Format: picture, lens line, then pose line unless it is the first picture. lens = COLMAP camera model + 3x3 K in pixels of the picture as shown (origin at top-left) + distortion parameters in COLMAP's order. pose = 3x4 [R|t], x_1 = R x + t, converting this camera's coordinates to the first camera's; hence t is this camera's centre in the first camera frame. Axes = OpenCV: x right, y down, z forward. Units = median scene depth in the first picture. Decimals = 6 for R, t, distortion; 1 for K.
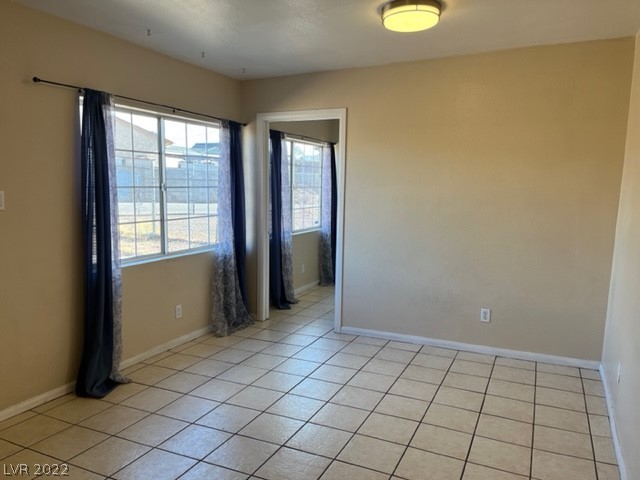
lens RADIAL K [[497.0, 0, 312.9], [0, 497.0, 230.4], [0, 0, 1]] dist [0.090515, -0.083076]
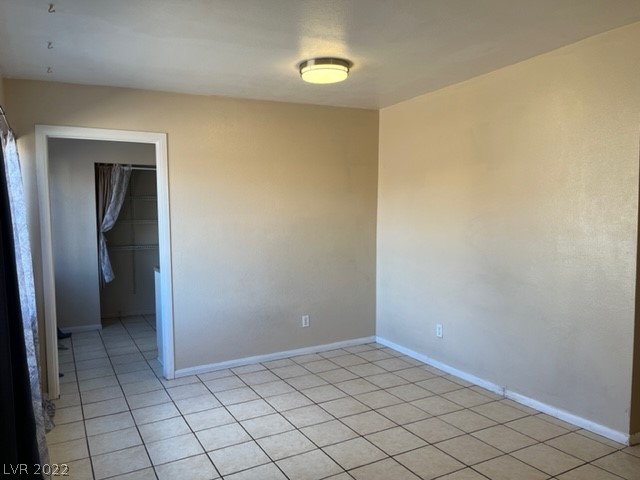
lens RADIAL K [[497.0, 0, 309.4], [0, 497.0, 229.8], [0, 0, 1]] dist [0.090515, -0.083076]
pose [[0.593896, -0.050518, 0.802955, -0.604133], [0.099690, 0.994956, -0.011137, -0.033331], [-0.798342, 0.086661, 0.595936, 0.280478]]
